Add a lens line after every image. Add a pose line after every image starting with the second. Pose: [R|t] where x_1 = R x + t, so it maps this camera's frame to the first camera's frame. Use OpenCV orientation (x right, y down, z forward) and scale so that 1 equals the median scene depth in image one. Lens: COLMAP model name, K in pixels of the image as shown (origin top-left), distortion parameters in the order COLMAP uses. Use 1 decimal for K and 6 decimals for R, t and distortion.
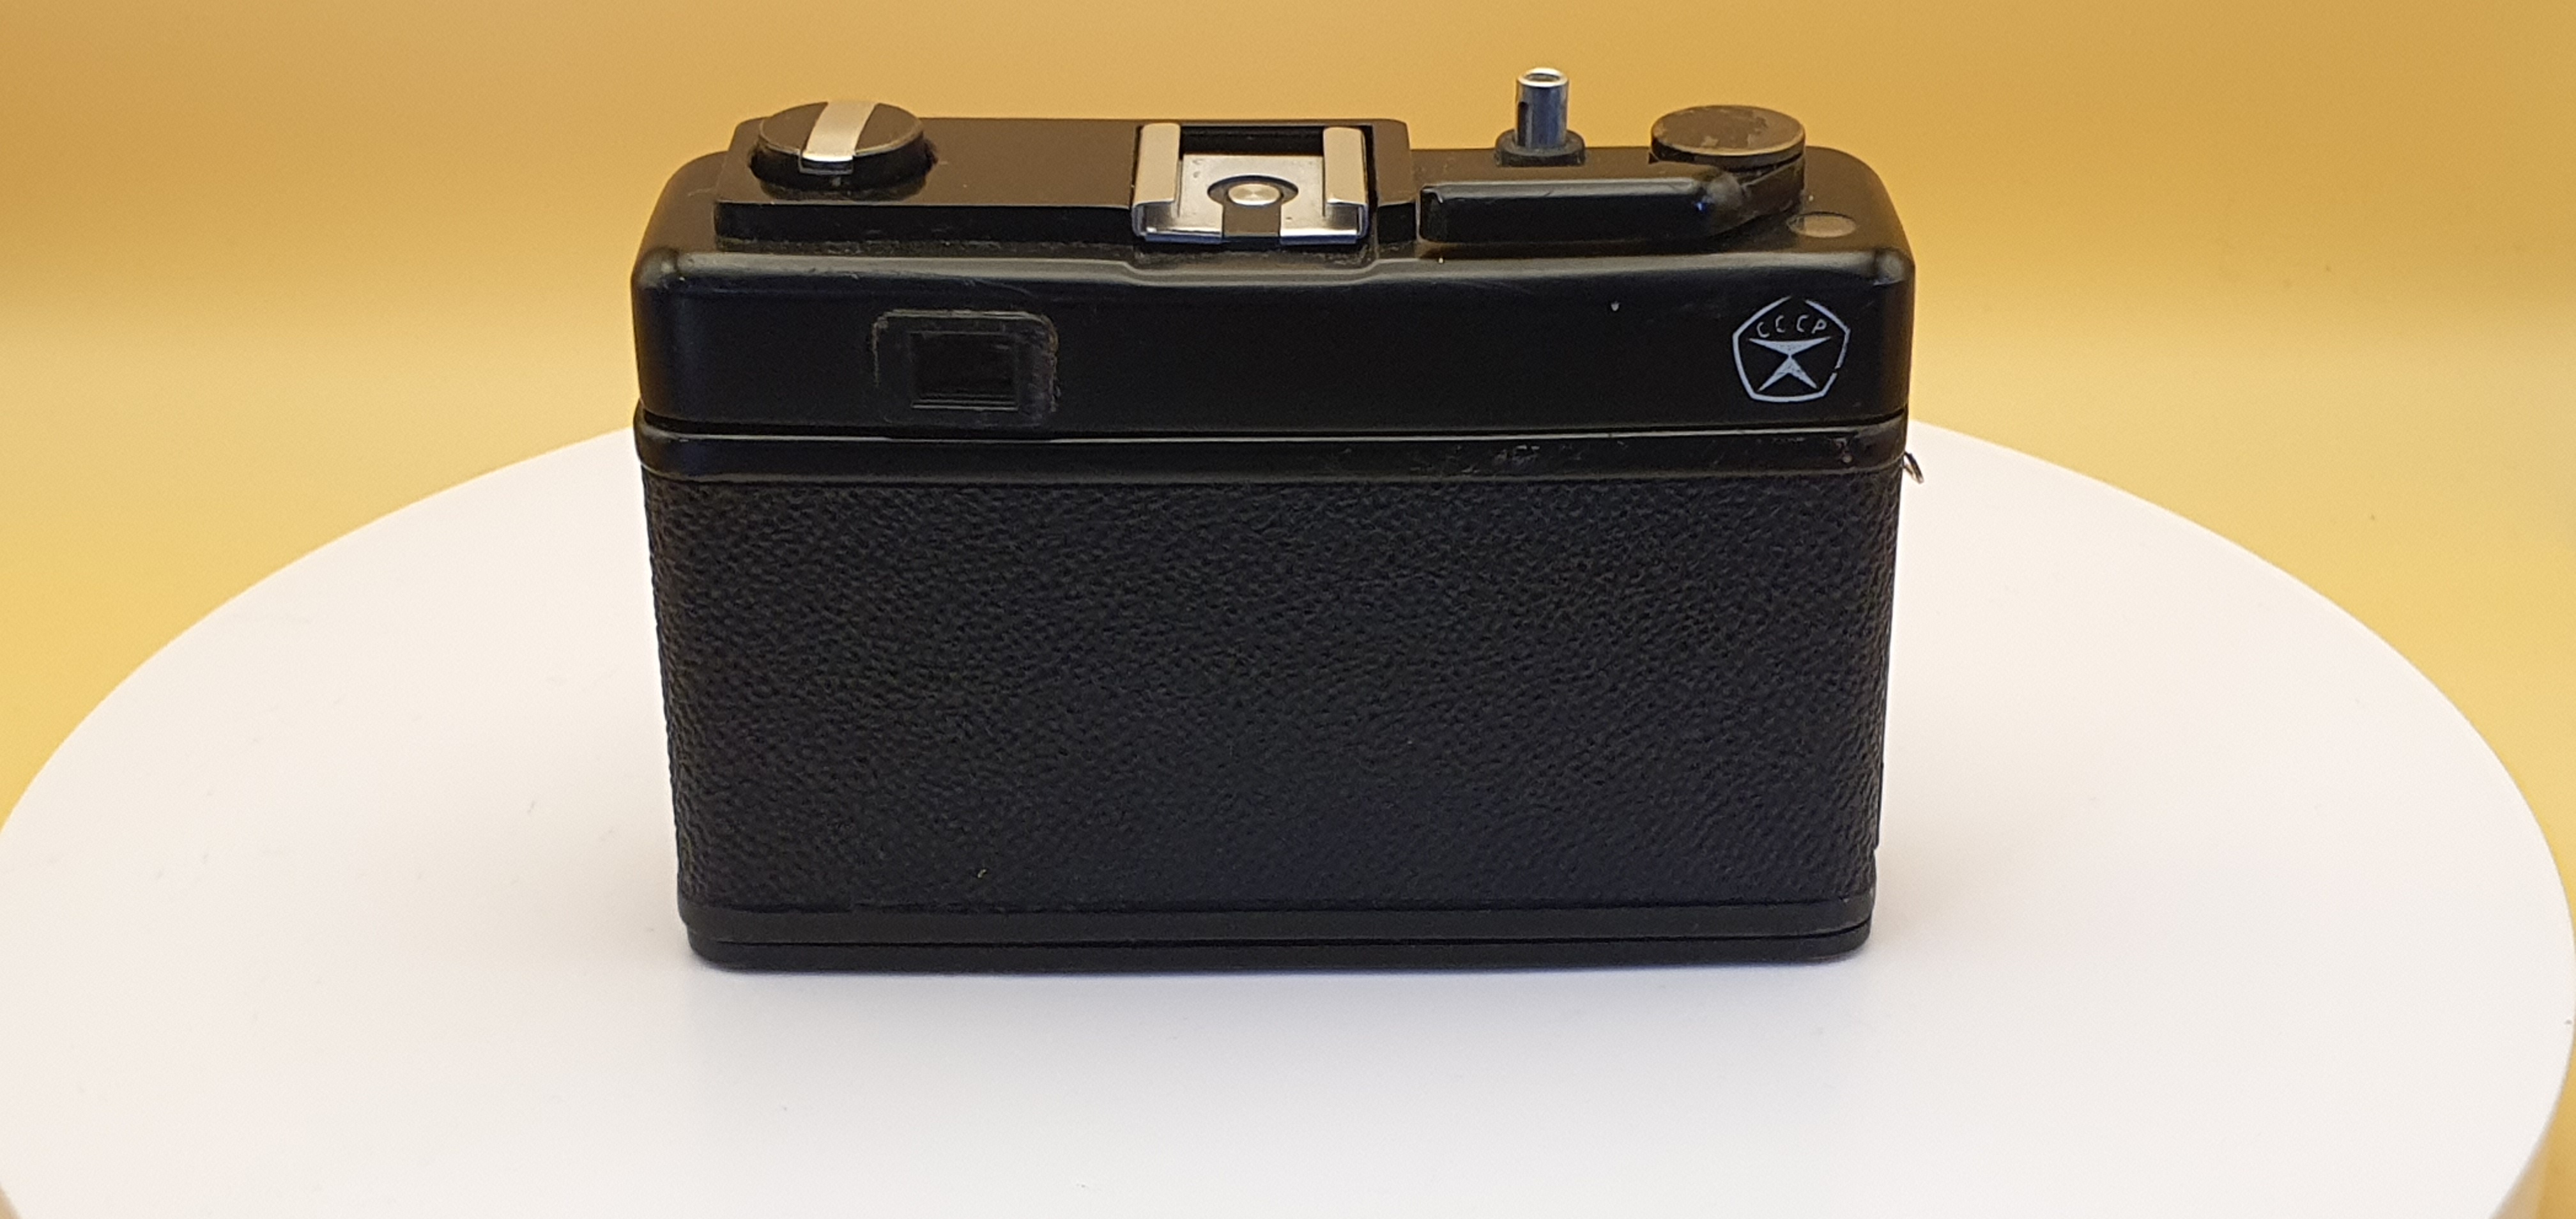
lens RADIAL K [[3810.0, 0, 1293.6], [0, 3810.0, 612.2], [0, 0, 1]] dist [0.461074, 0.000000]
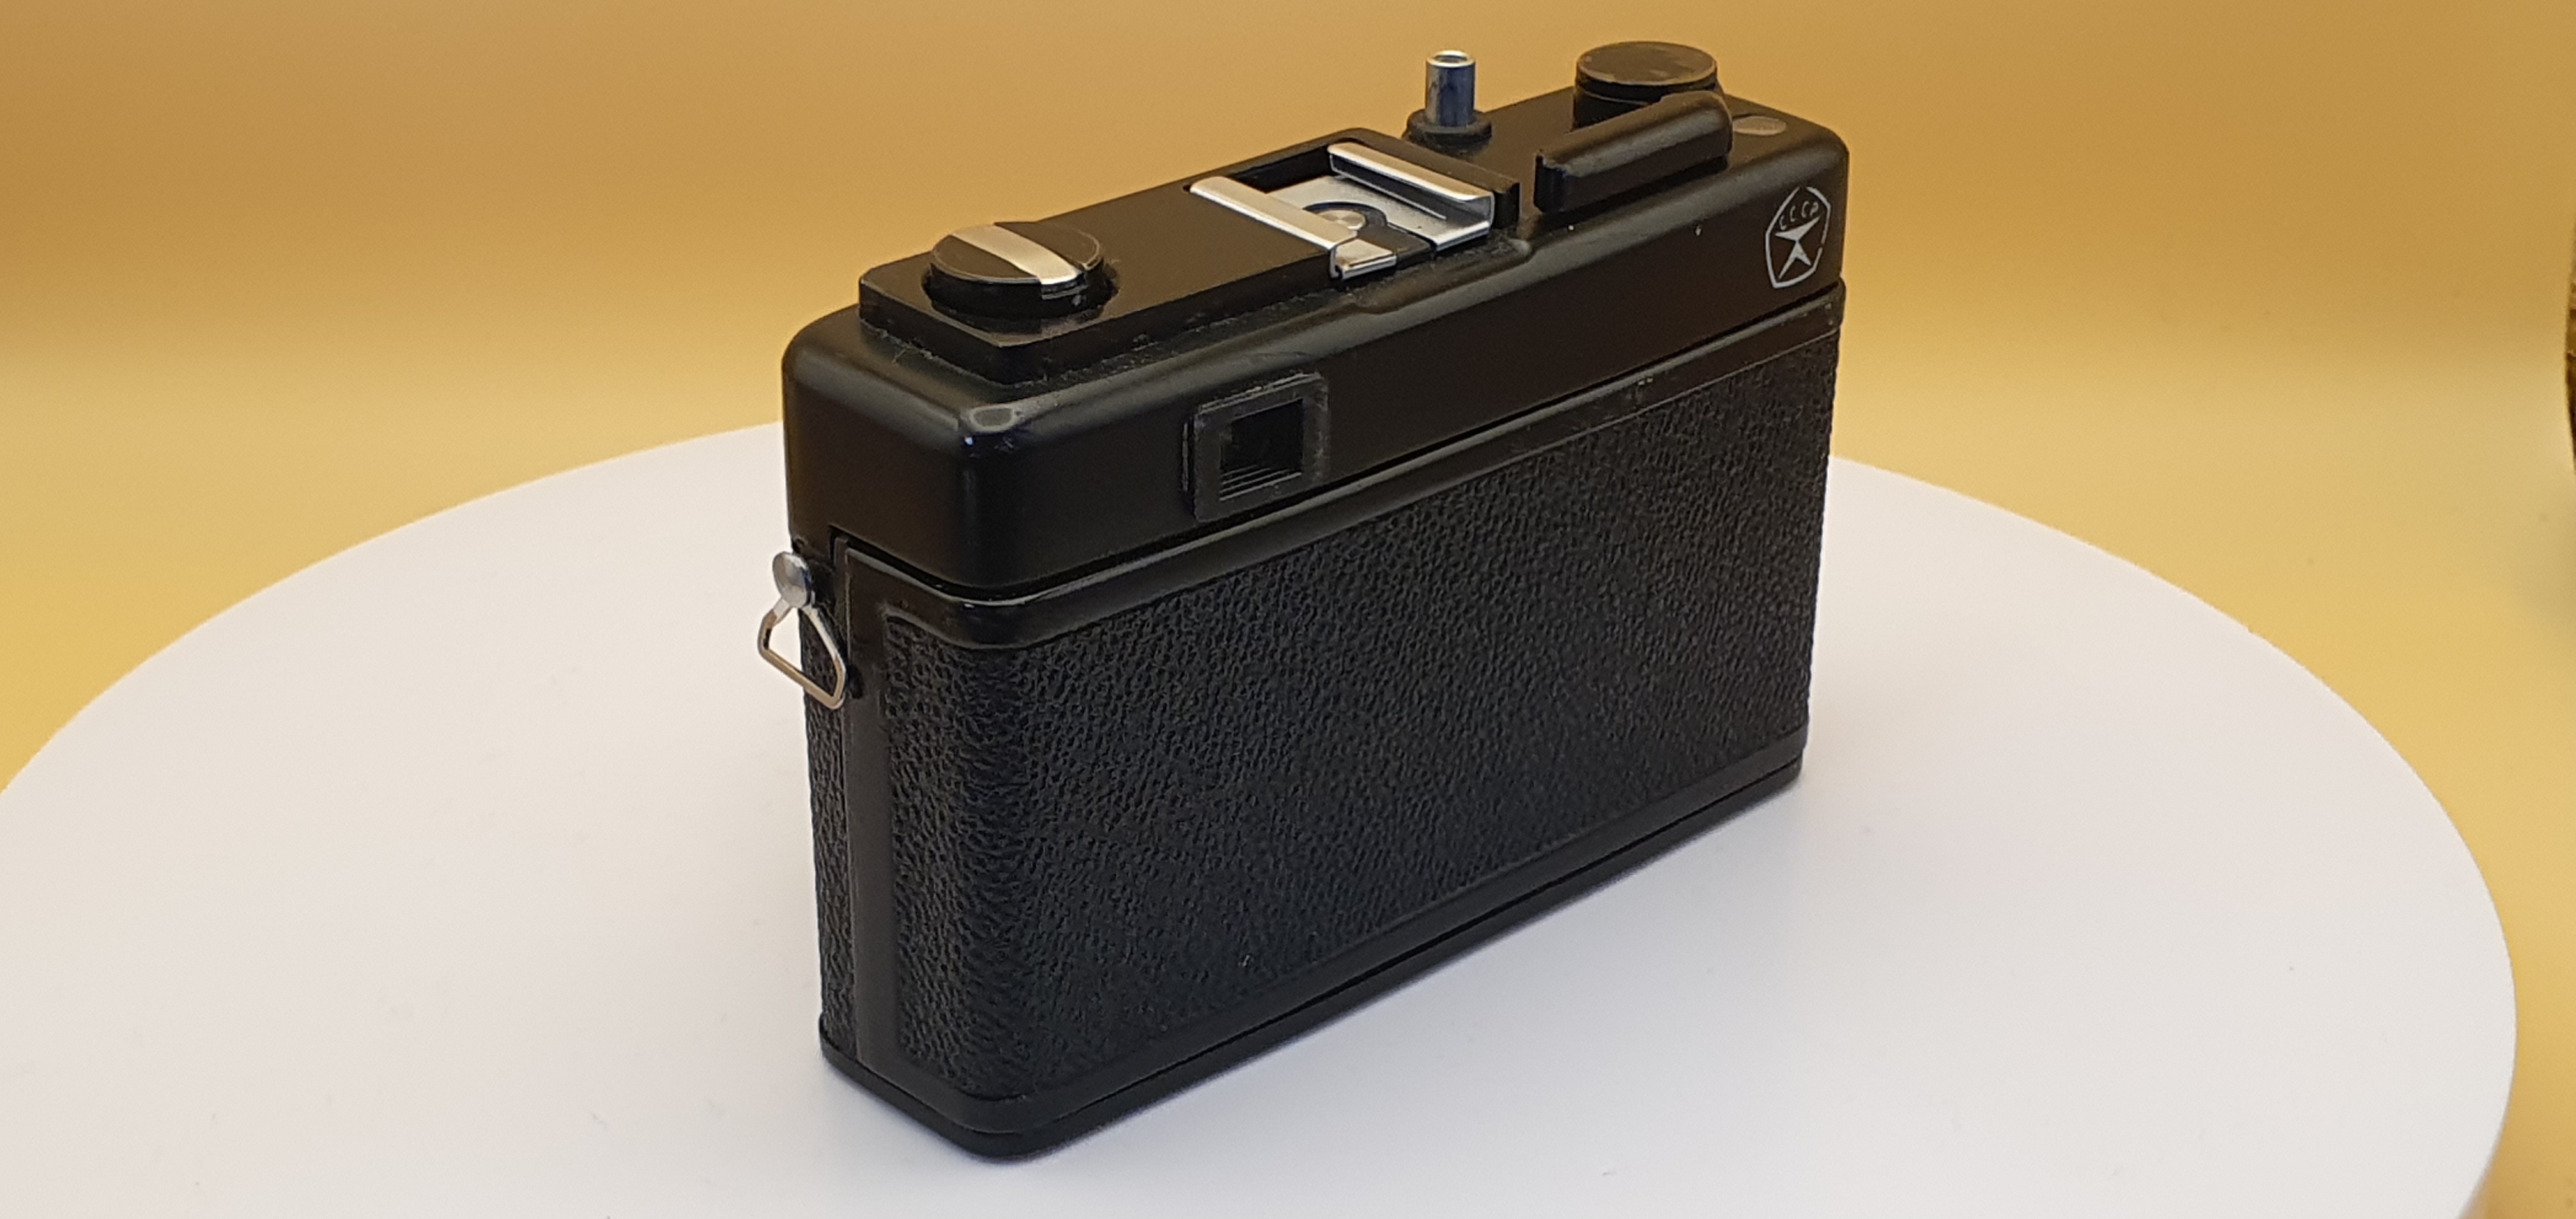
lens RADIAL K [[3810.0, 0, 1287.1], [0, 3810.0, 609.5], [0, 0, 1]] dist [0.461074, 0.000000]
pose [[0.727734, -0.287388, 0.622745, -0.699418], [0.293761, 0.951084, 0.095625, -0.114821], [-0.619764, 0.113349, 0.776559, 0.237767]]
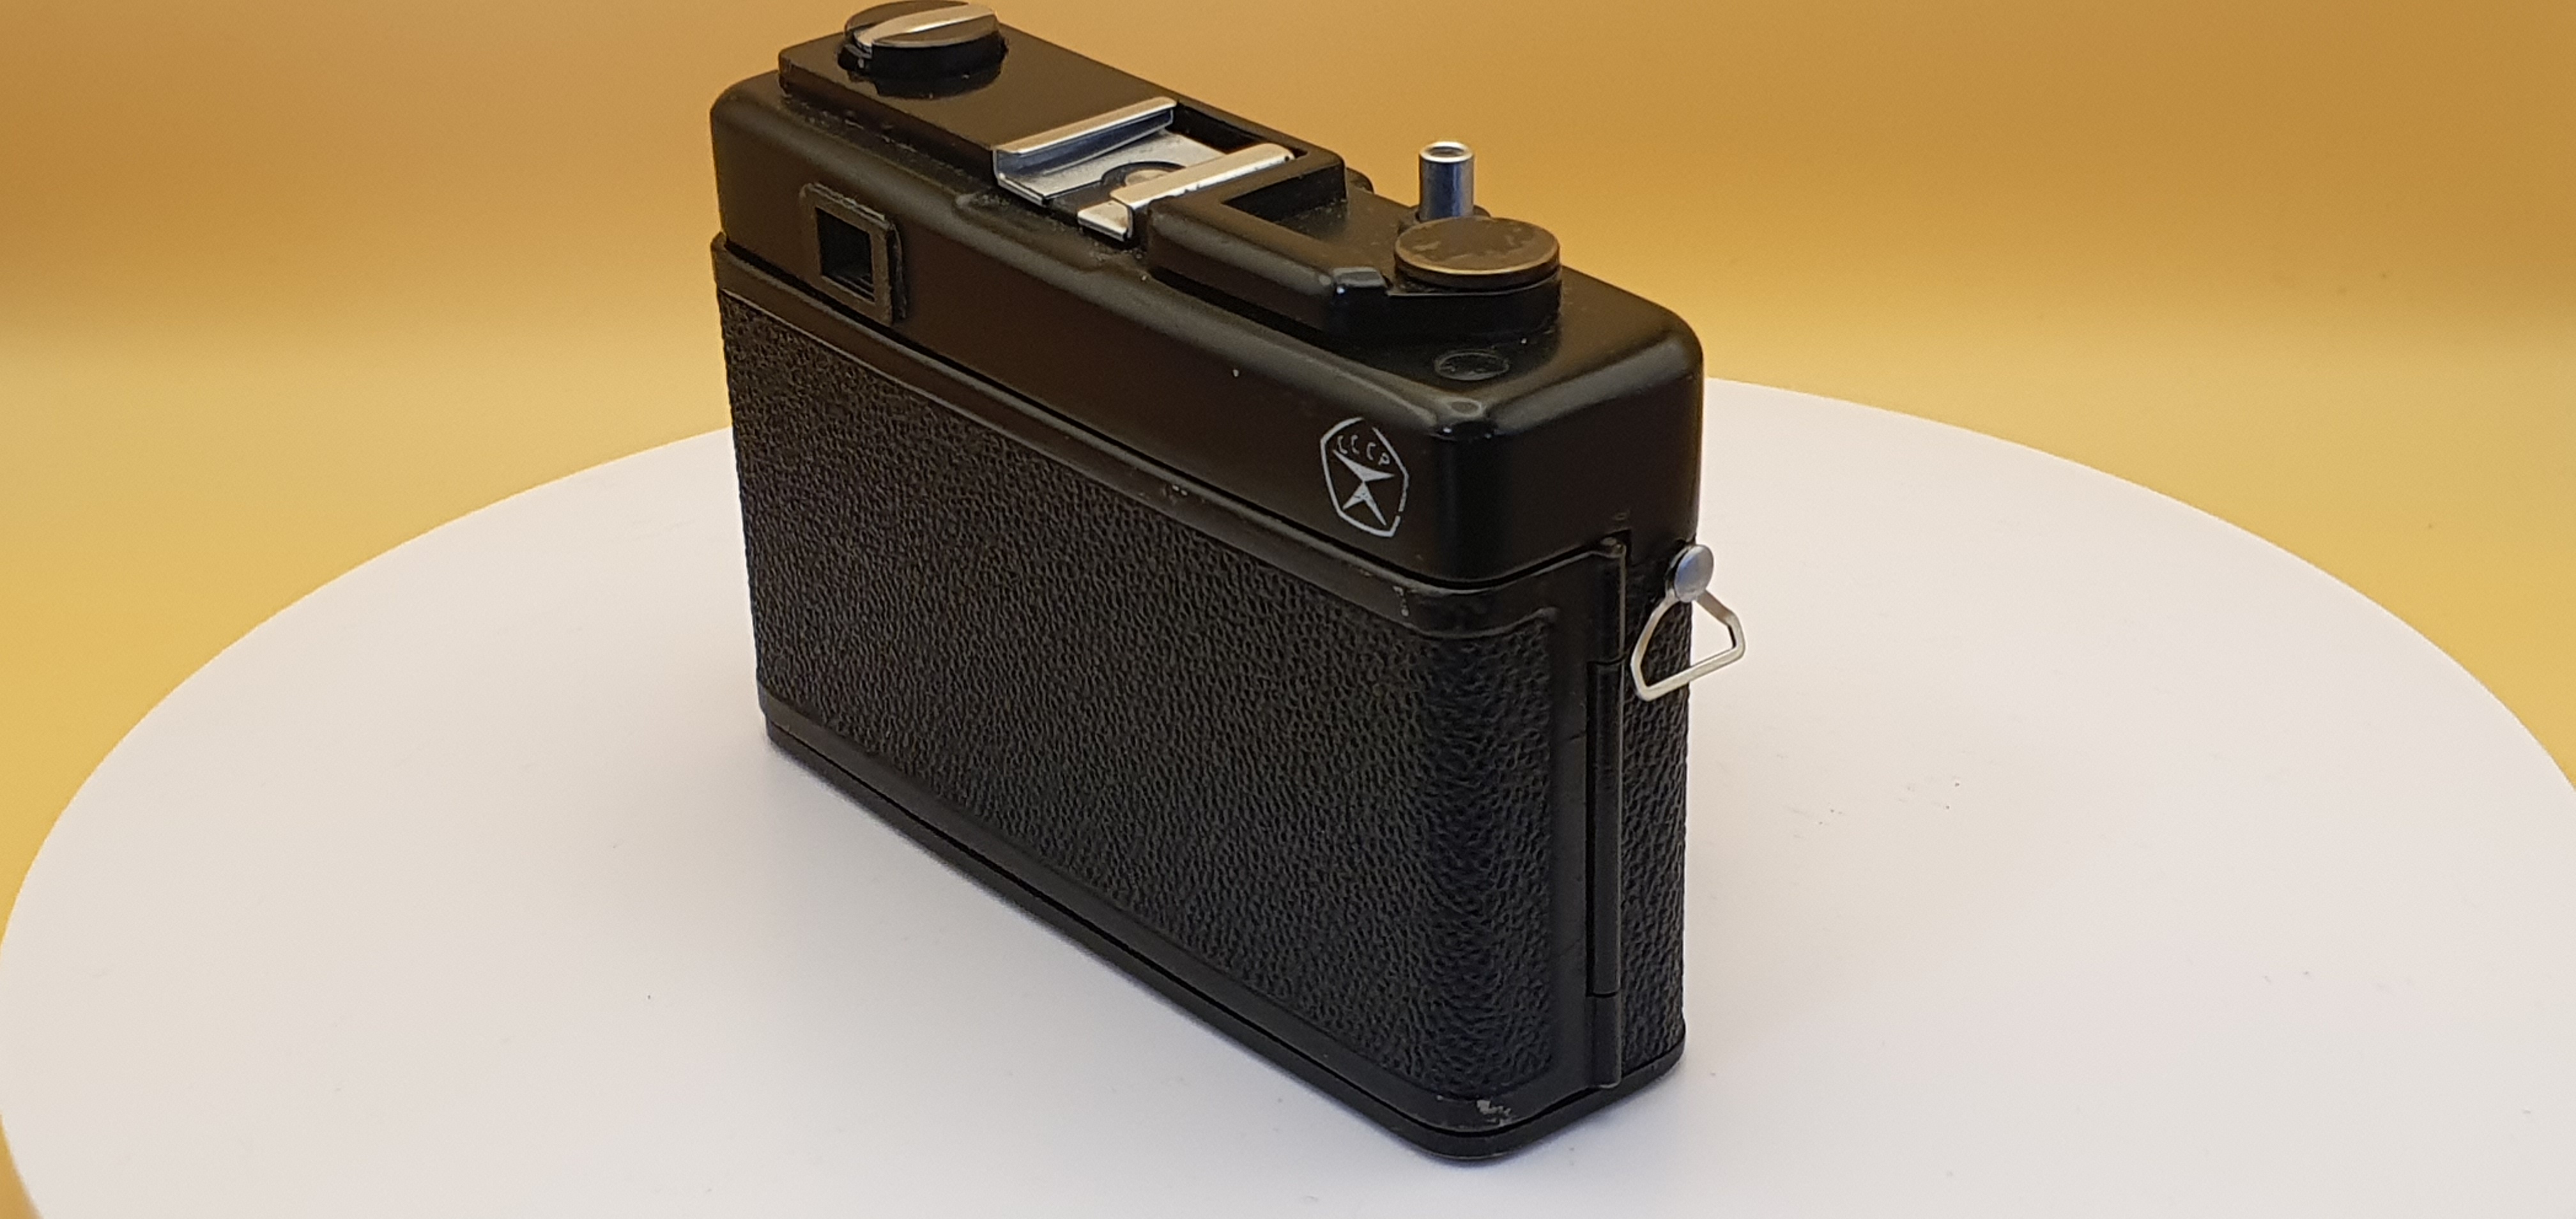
lens RADIAL K [[3810.0, 0, 1288.8], [0, 3810.0, 602.6], [0, 0, 1]] dist [0.461074, 0.000000]
pose [[0.649852, 0.331001, -0.684201, 0.759903], [-0.330289, 0.933735, 0.138012, -0.160742], [0.684545, 0.136297, 0.716116, 0.324688]]
